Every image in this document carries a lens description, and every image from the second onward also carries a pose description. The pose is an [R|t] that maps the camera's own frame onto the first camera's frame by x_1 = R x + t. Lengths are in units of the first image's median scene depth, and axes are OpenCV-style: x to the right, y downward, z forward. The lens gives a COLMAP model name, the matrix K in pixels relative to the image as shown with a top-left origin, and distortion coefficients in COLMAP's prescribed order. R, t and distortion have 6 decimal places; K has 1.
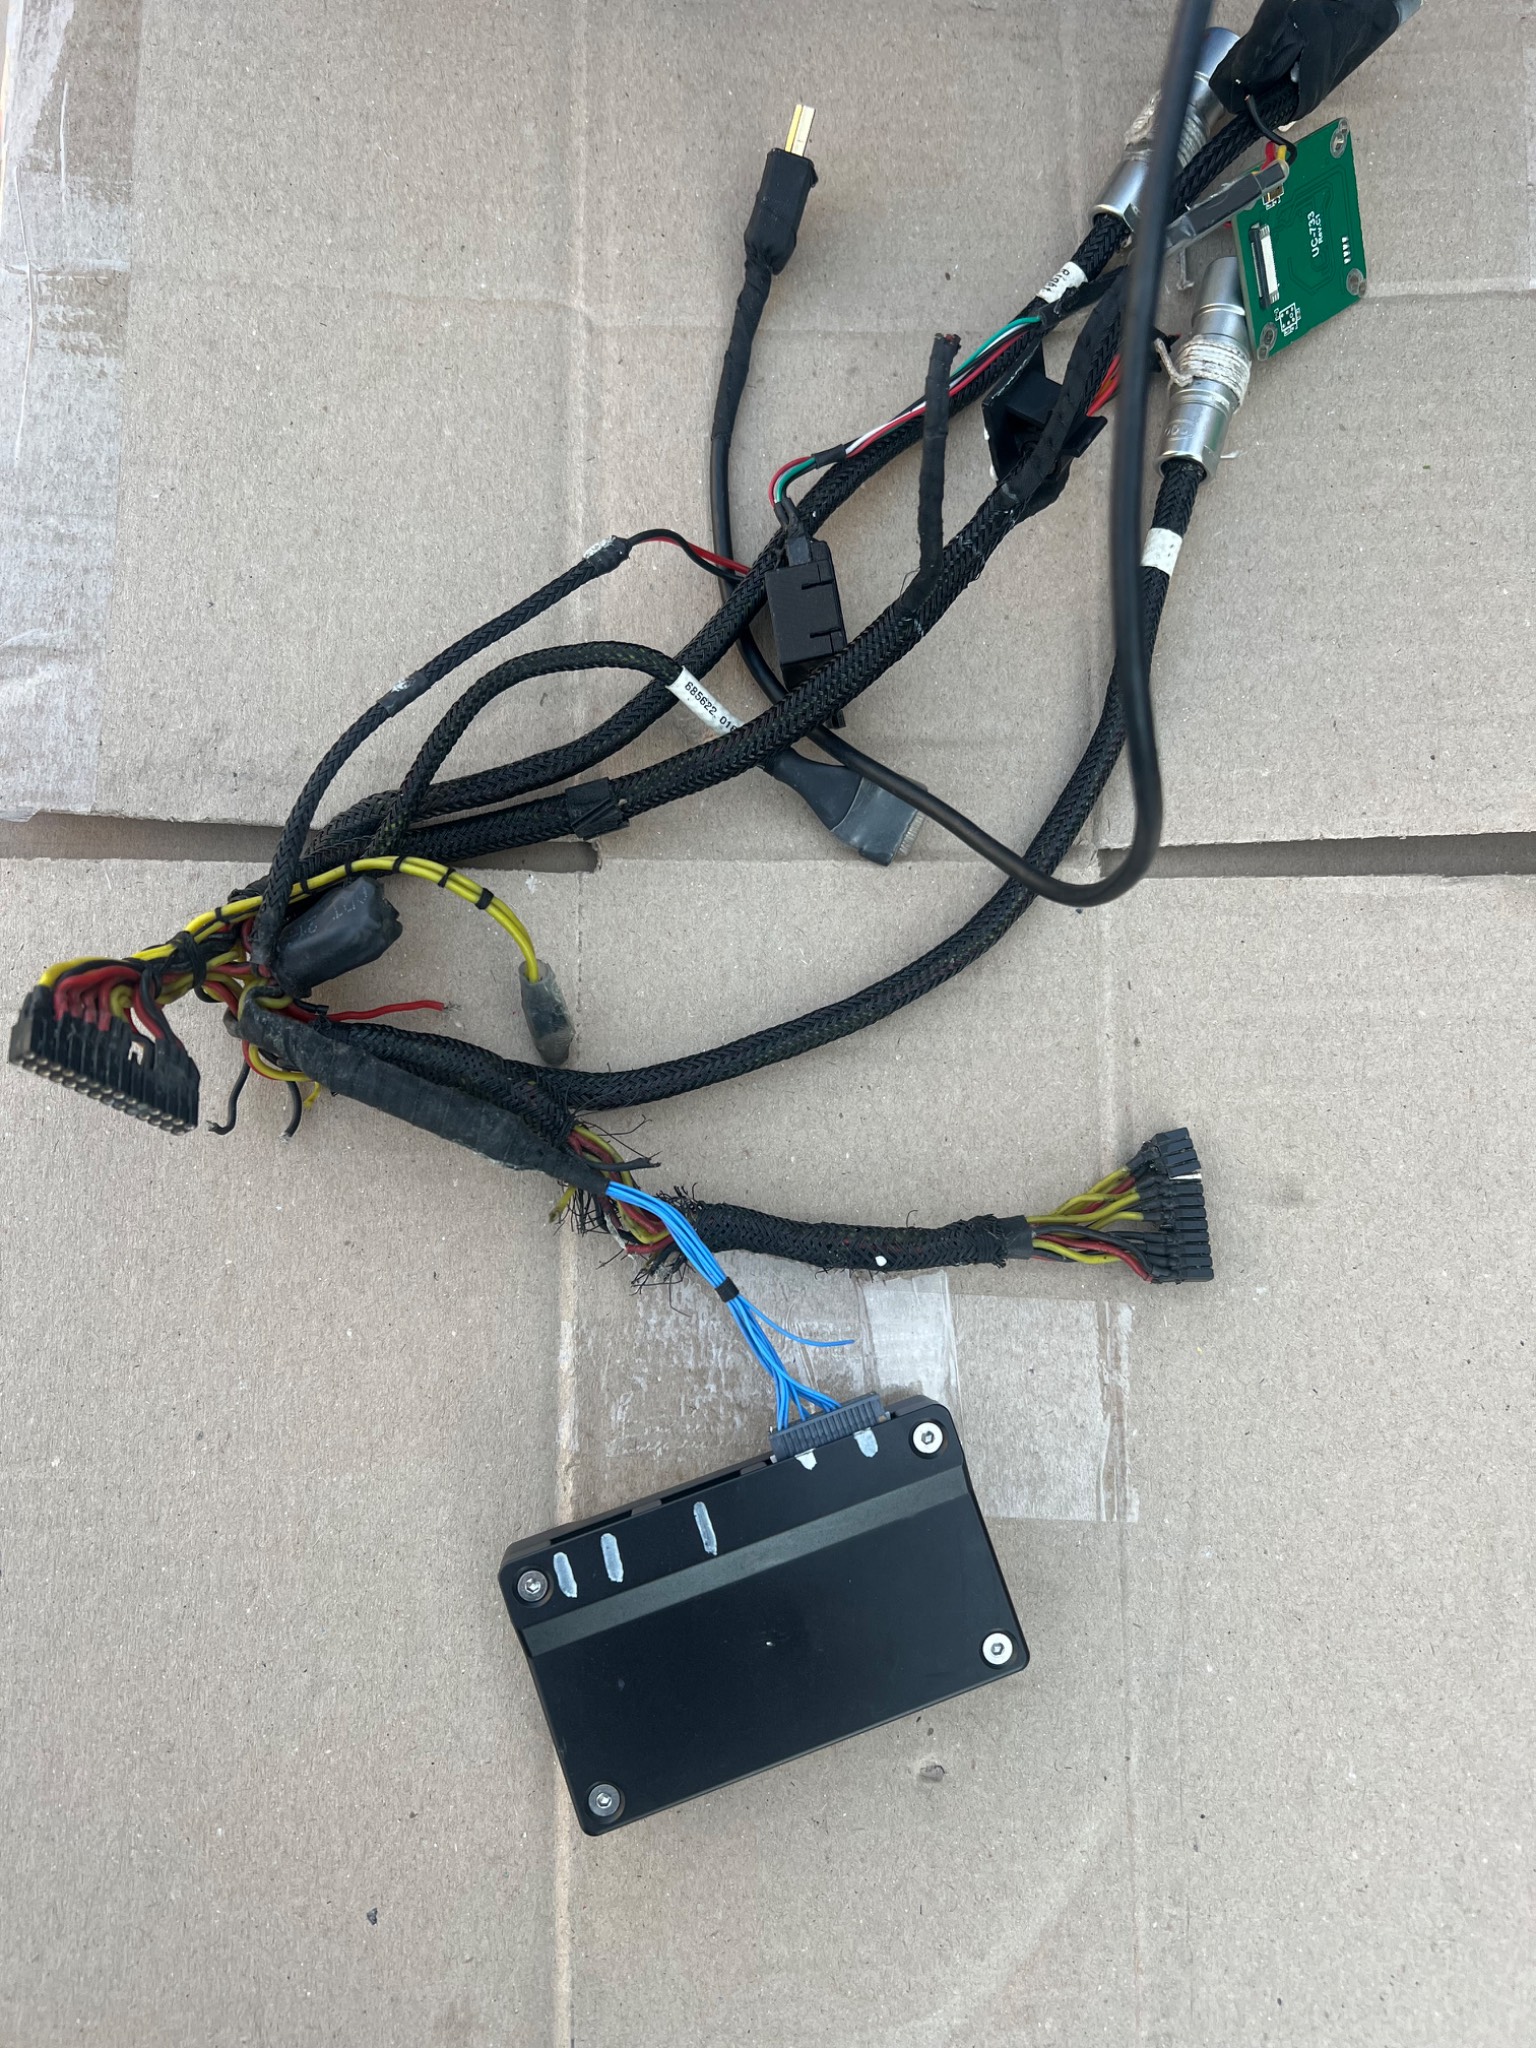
lens RADIAL K [[1597.0, 0, 768.0], [0, 1597.0, 1024.0], [0, 0, 1]] dist [0.044066, -0.060242]
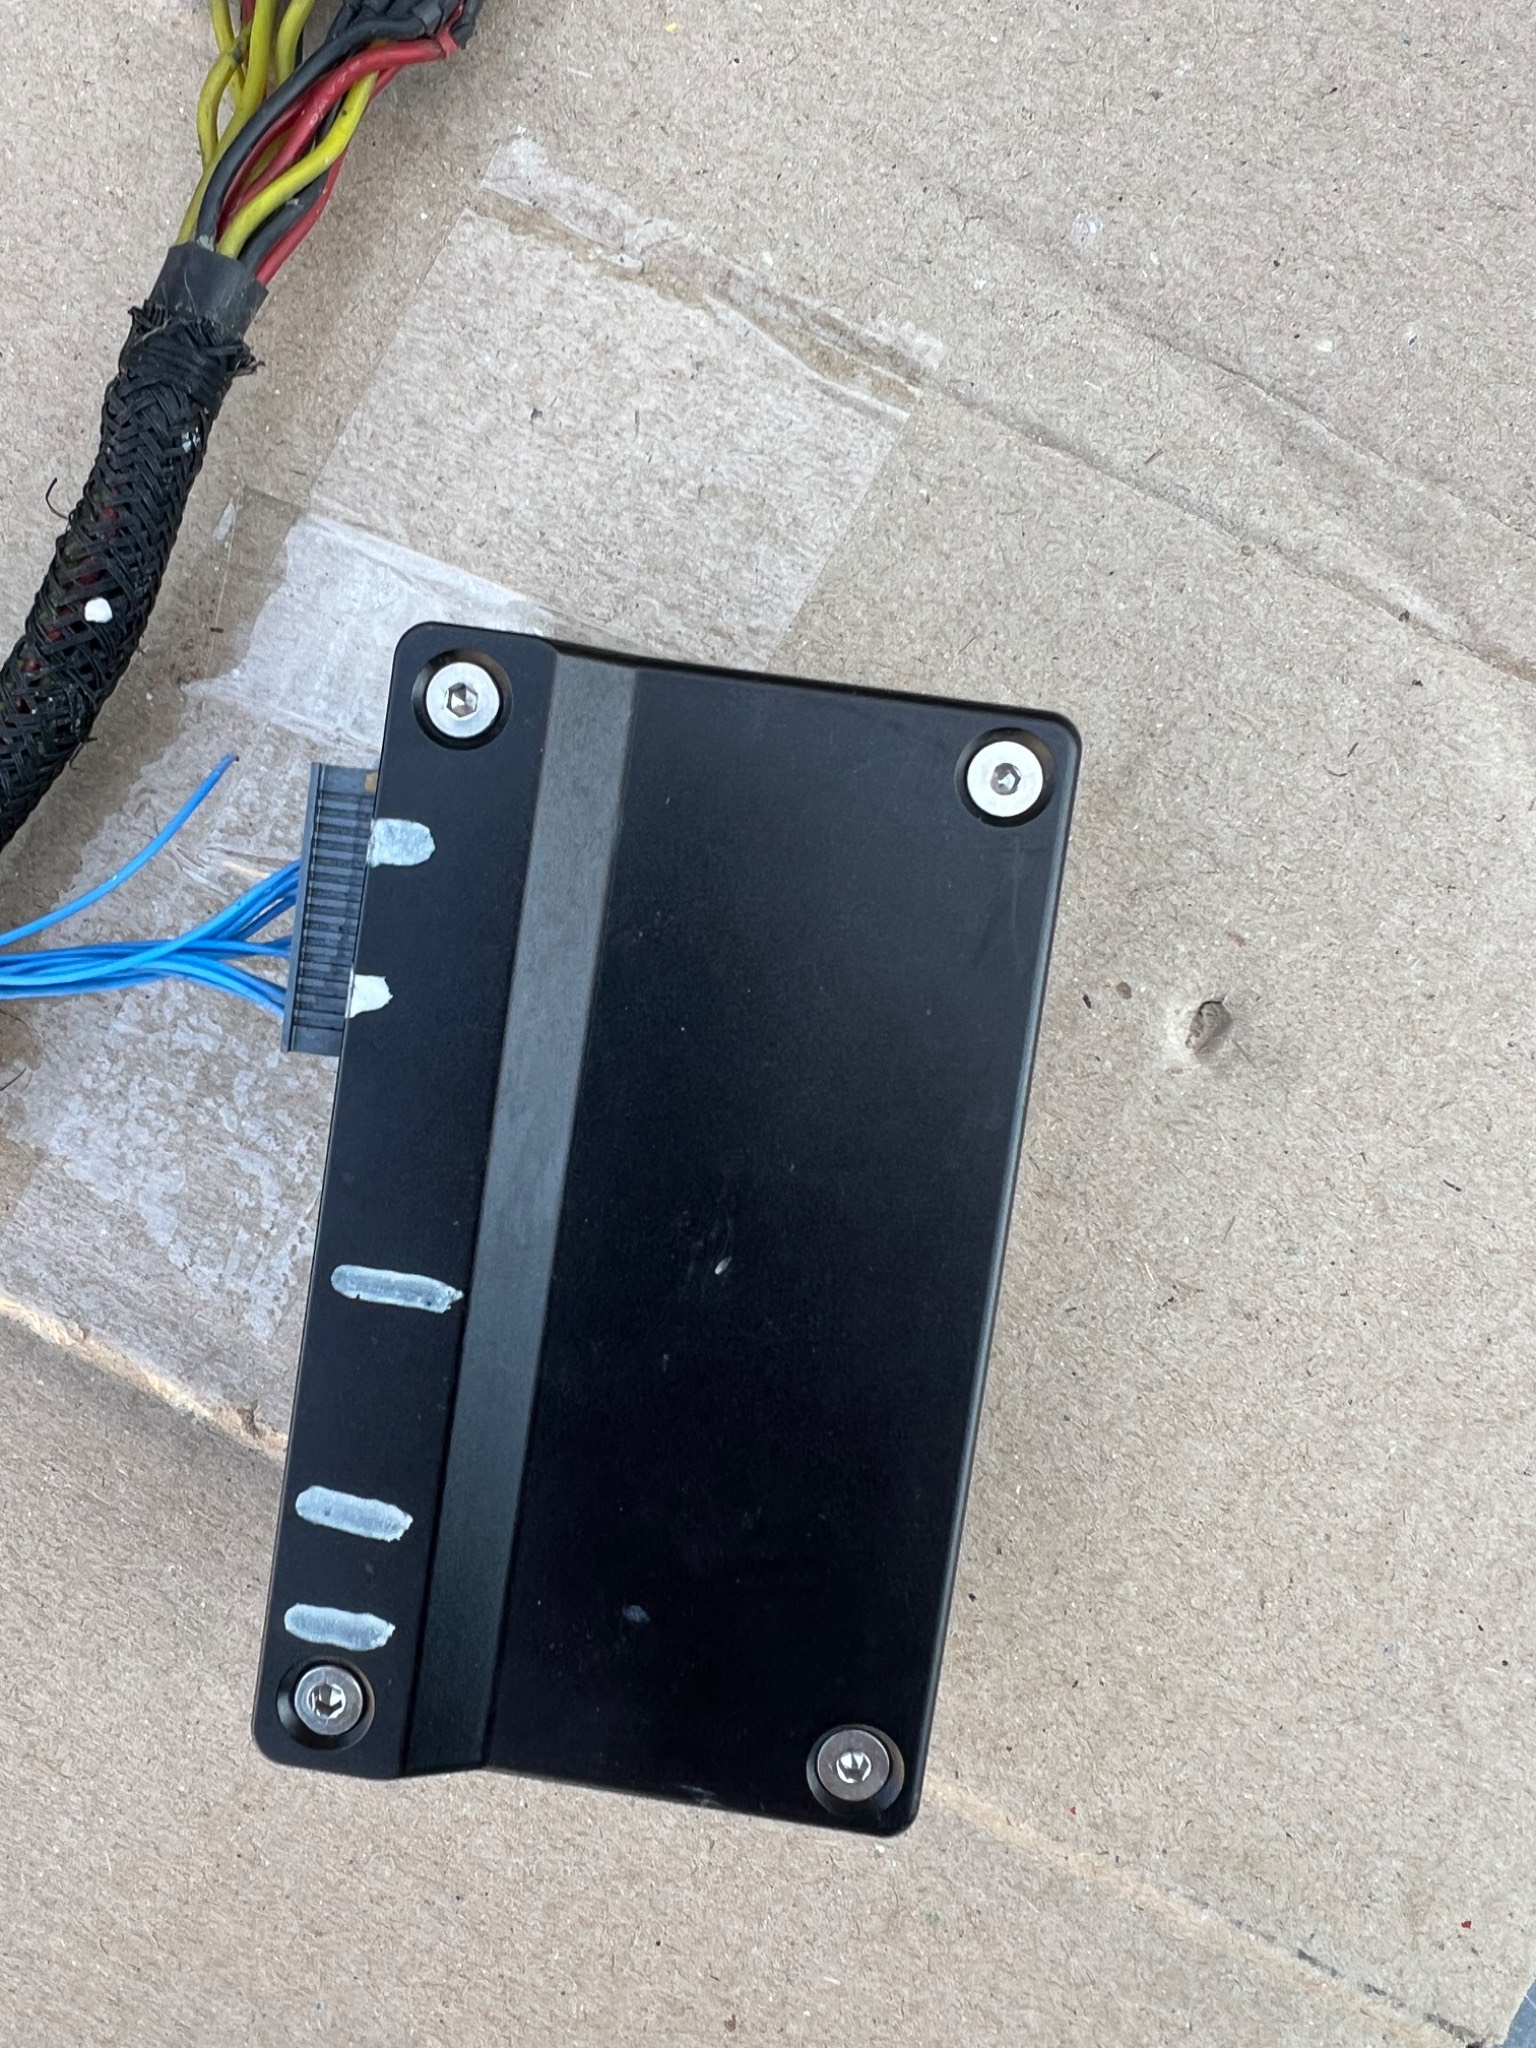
lens RADIAL K [[1554.5, 0, 612.8], [0, 1554.5, 926.4], [0, 0, 1]] dist [0.000846, -0.002866]
pose [[0.445122, -0.883276, -0.147273, 0.111882], [0.895463, 0.438440, 0.076910, 0.259523], [-0.003362, -0.166112, 0.986101, 0.551258]]
